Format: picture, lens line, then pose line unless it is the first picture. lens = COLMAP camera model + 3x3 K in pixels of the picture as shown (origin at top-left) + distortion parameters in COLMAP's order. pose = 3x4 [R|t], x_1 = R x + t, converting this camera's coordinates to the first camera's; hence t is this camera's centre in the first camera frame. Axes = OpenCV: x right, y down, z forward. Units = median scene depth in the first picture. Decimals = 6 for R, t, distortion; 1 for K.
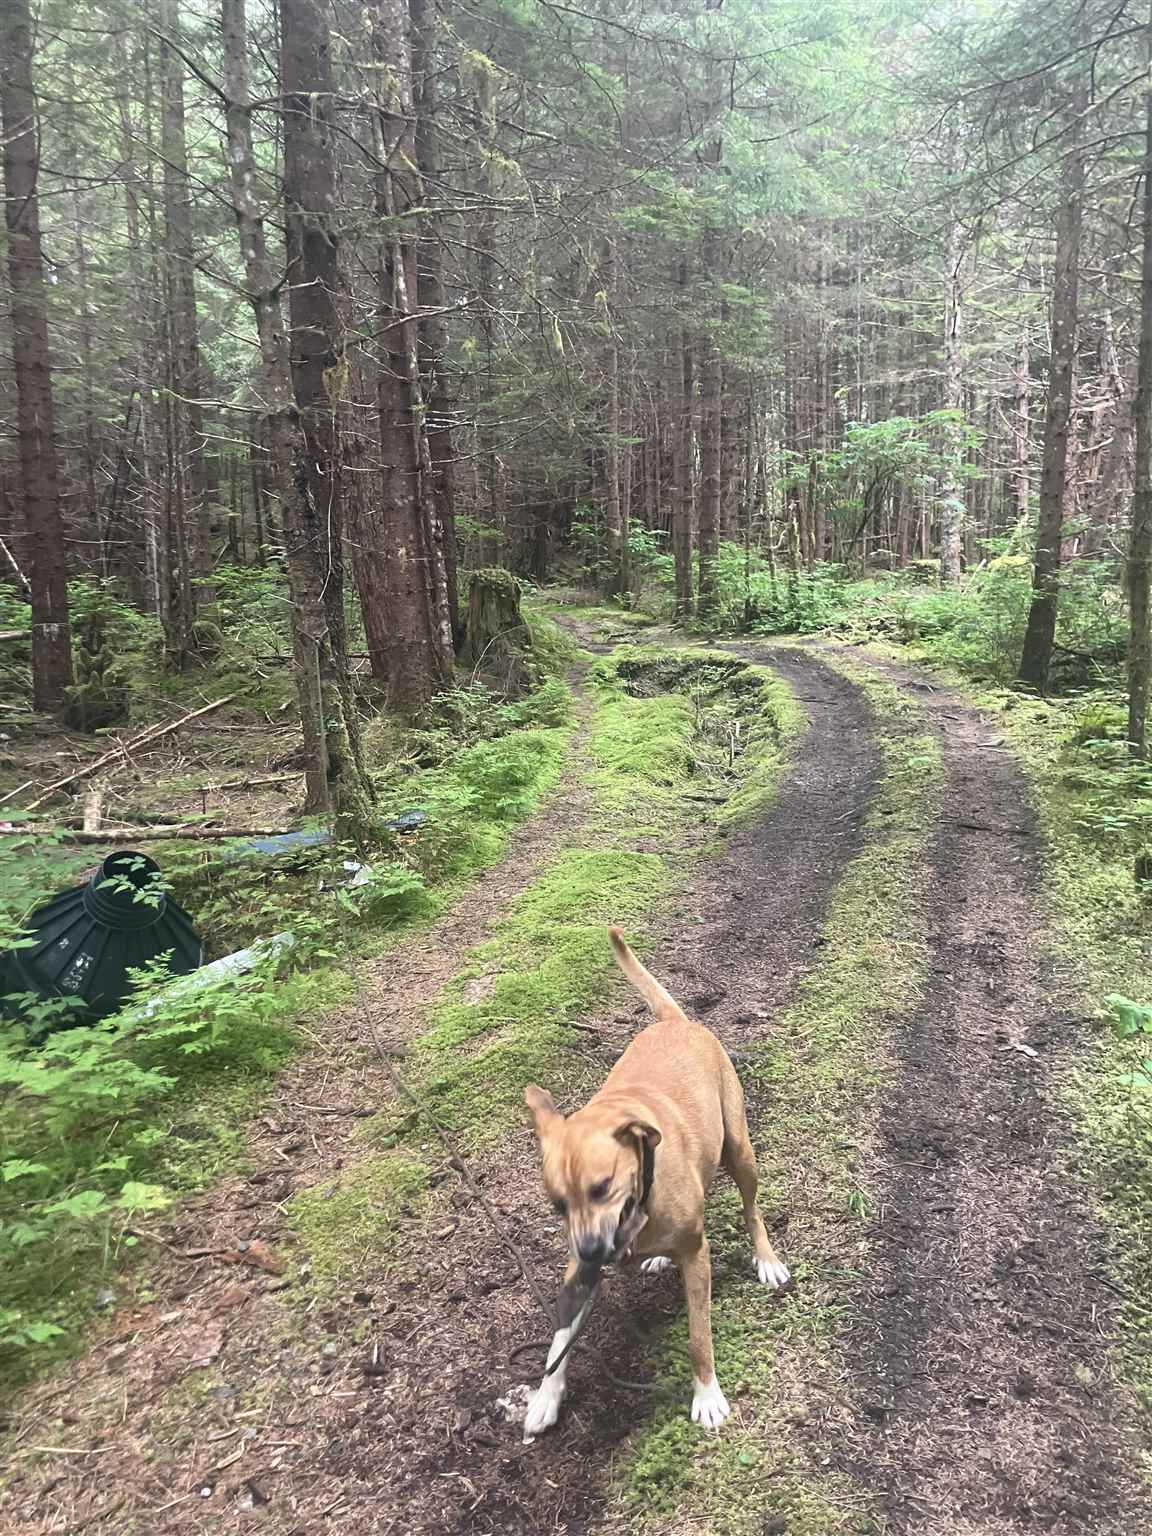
lens RADIAL K [[1260.9, 0, 595.2], [0, 1260.9, 788.4], [0, 0, 1]] dist [0.076560, -0.183062]
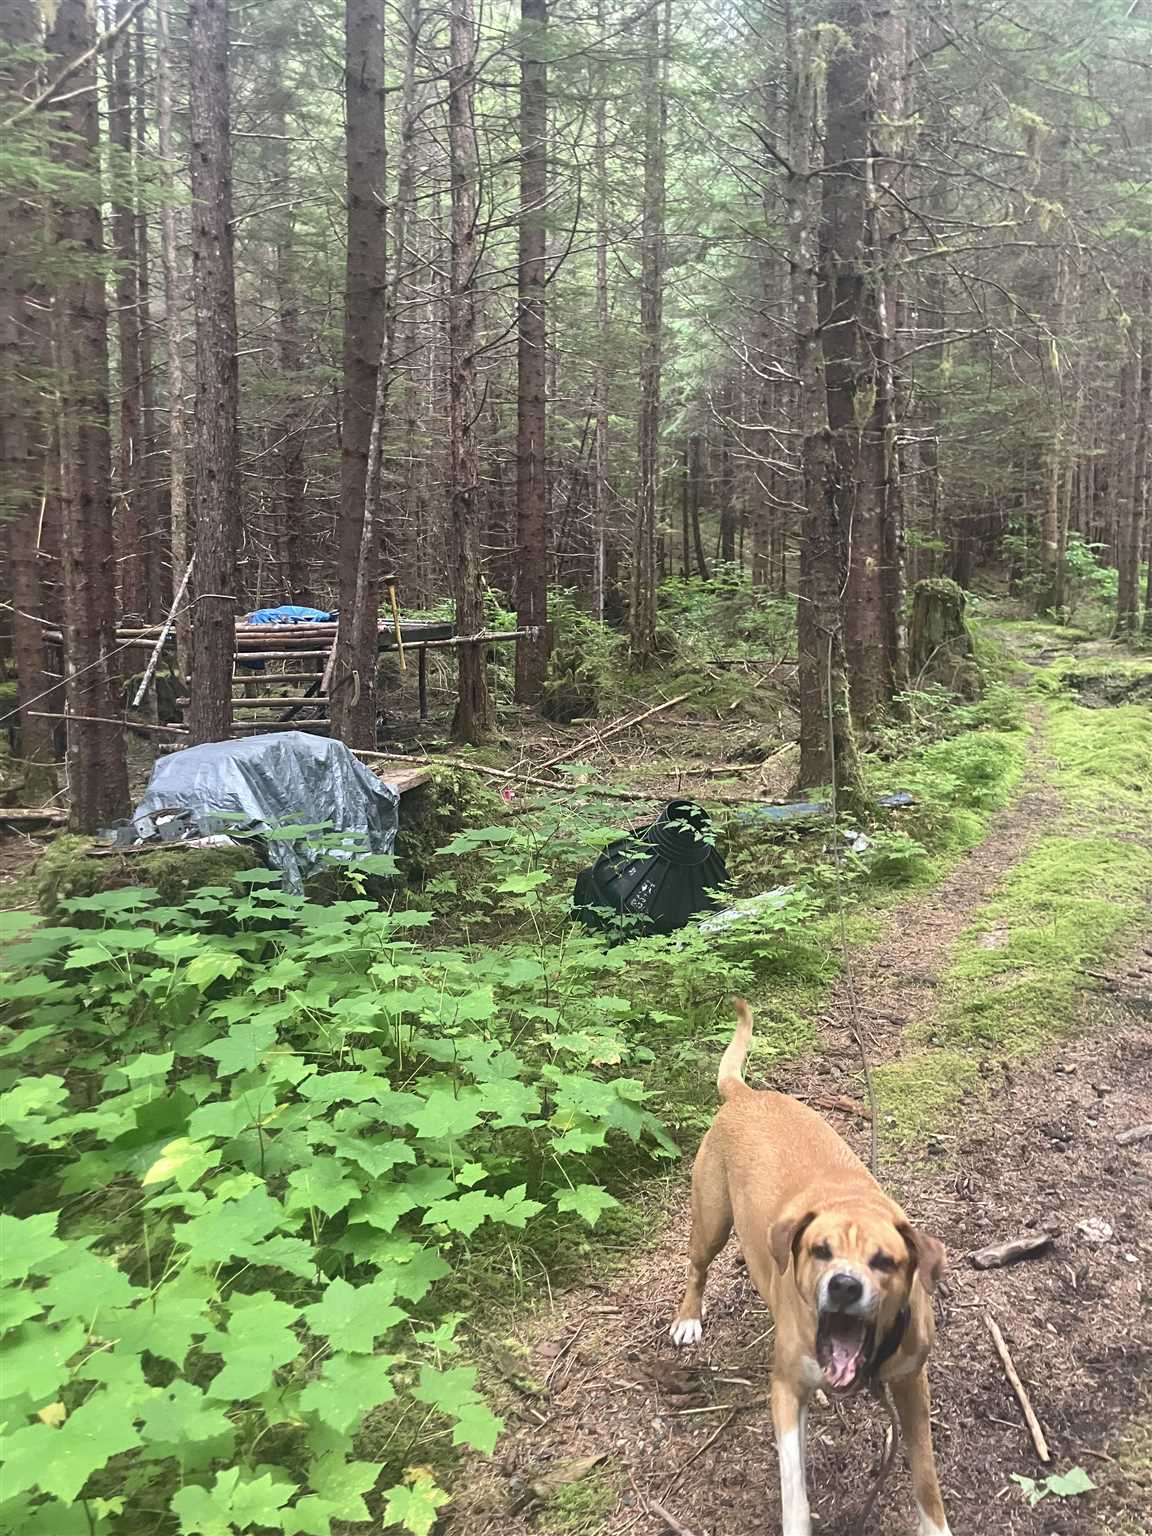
lens RADIAL K [[1260.9, 0, 595.2], [0, 1260.9, 788.4], [0, 0, 1]] dist [0.076560, -0.183062]
pose [[0.952770, 0.056877, -0.298321, -0.054766], [-0.060609, 0.998156, -0.003265, 0.027438], [0.297585, 0.021192, 0.954460, -0.102358]]
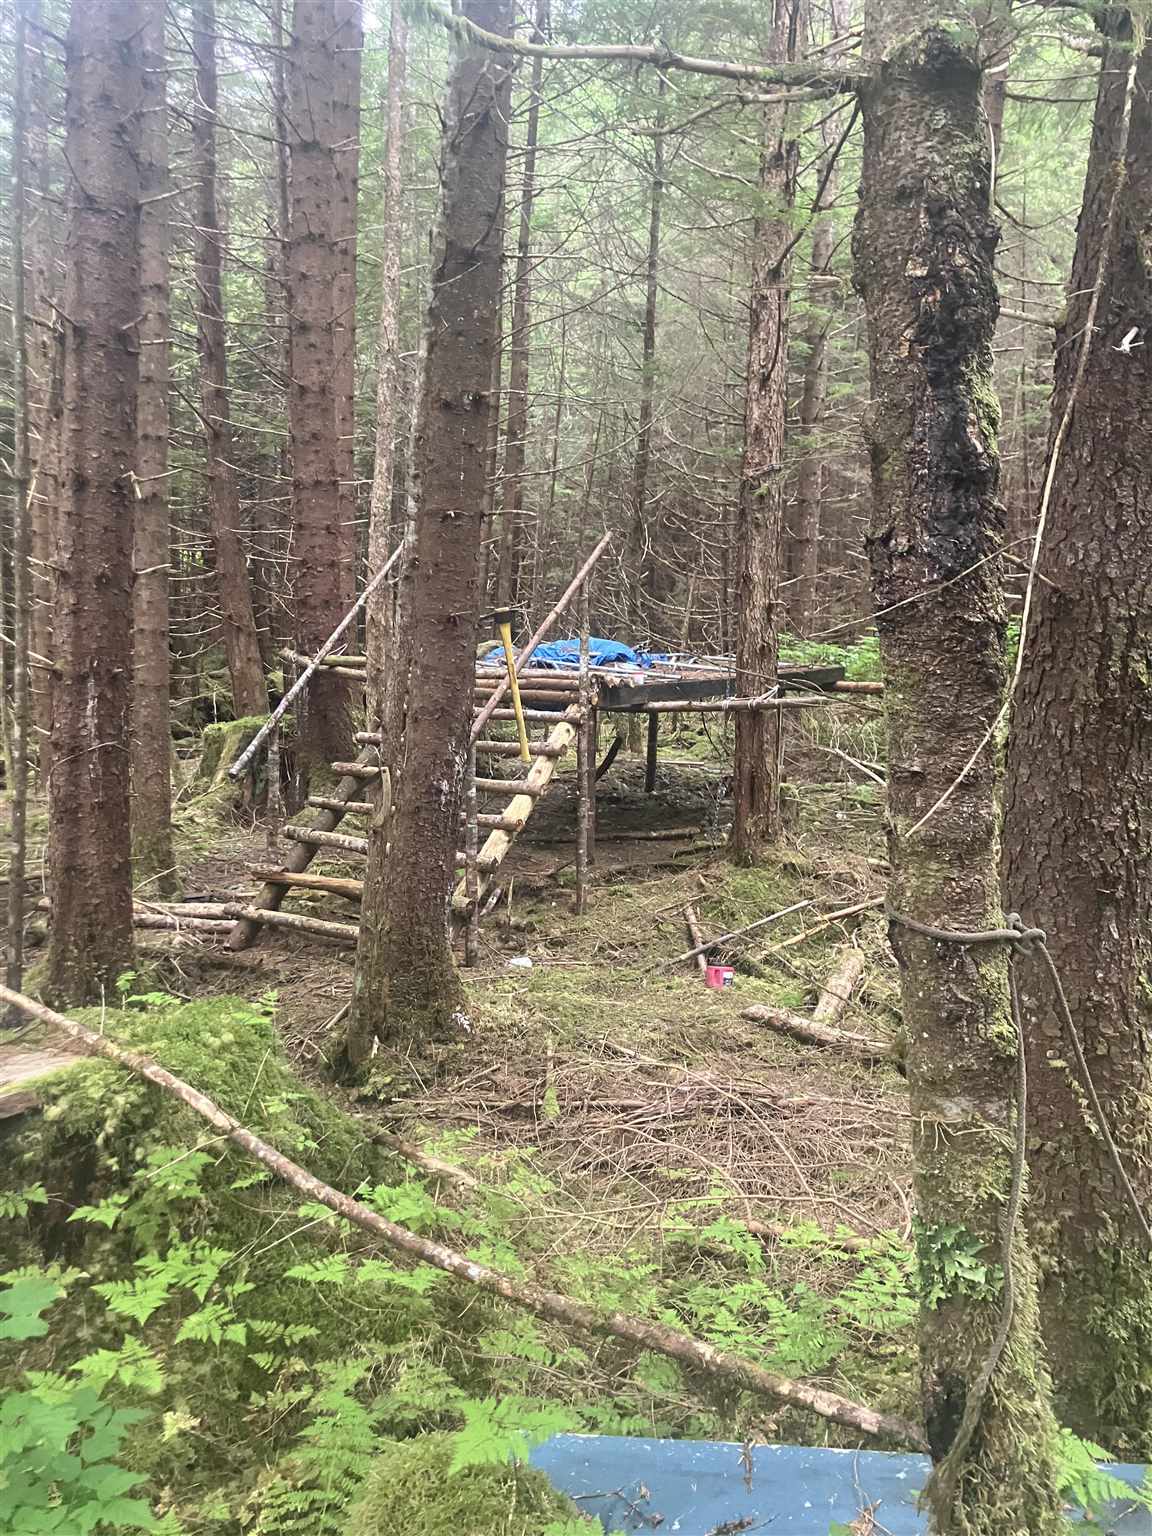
lens RADIAL K [[1233.3, 0, 600.1], [0, 1233.3, 766.0], [0, 0, 1]] dist [0.085378, -0.185989]
pose [[0.713807, 0.129325, -0.688298, -0.073884], [-0.156377, 0.987421, 0.023355, -0.110349], [0.682661, 0.090963, 0.725052, 0.557212]]
